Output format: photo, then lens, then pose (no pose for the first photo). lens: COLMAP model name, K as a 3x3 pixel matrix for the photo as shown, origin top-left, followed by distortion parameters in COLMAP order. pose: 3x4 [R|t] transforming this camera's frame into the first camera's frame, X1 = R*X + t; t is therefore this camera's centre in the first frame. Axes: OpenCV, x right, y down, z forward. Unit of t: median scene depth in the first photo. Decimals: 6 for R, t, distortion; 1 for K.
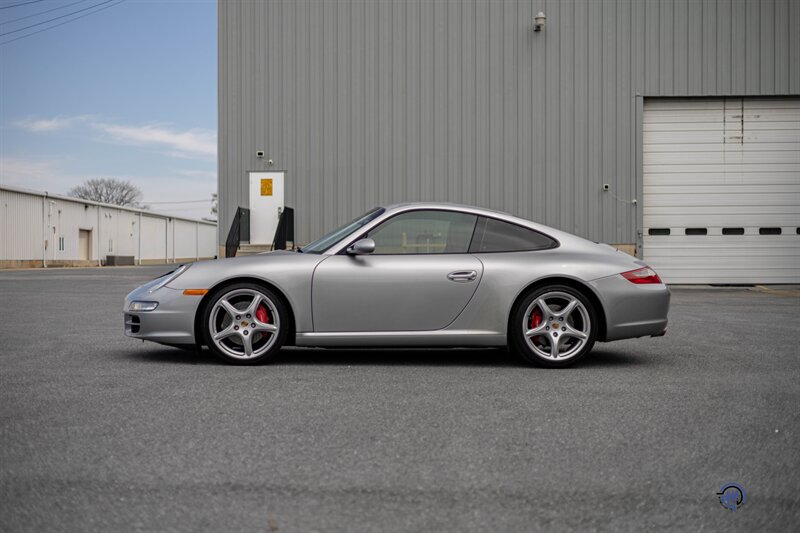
lens RADIAL K [[1111.9, 0, 400.0], [0, 1111.9, 266.5], [0, 0, 1]] dist [0.006190, 0.037830]
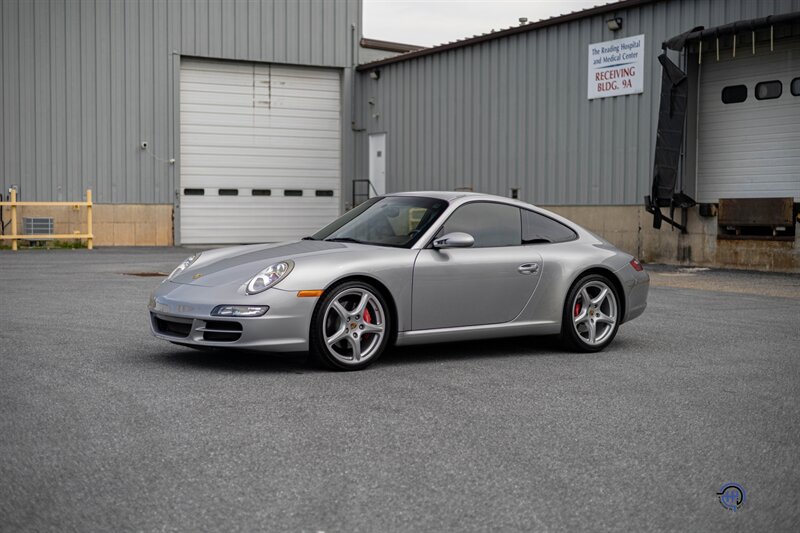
lens RADIAL K [[1111.9, 0, 400.0], [0, 1111.9, 266.5], [0, 0, 1]] dist [0.006190, 0.037830]
pose [[0.839186, -0.020722, 0.543449, -0.160978], [-0.004758, 0.998956, 0.045438, -0.010496], [-0.543823, -0.040717, 0.838212, 0.054800]]
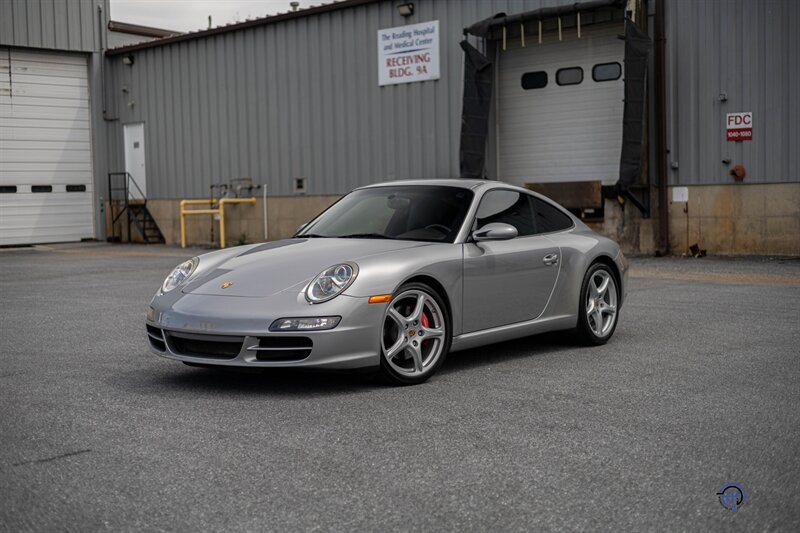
lens RADIAL K [[1111.9, 0, 400.0], [0, 1111.9, 266.5], [0, 0, 1]] dist [0.006190, 0.037830]
pose [[0.655828, -0.058892, 0.752610, -0.199925], [0.024856, 0.998096, 0.056442, -0.011312], [-0.754501, -0.018309, 0.656044, 0.126511]]
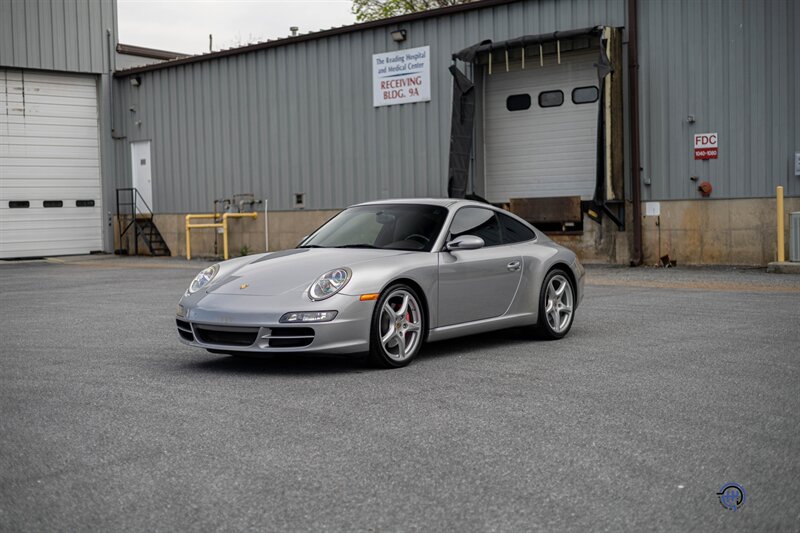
lens RADIAL K [[1111.9, 0, 400.0], [0, 1111.9, 266.5], [0, 0, 1]] dist [0.006190, 0.037830]
pose [[0.654192, -0.051202, 0.754594, -0.234264], [0.026362, 0.998643, 0.044907, -0.011986], [-0.755869, -0.009485, 0.654654, 0.092805]]
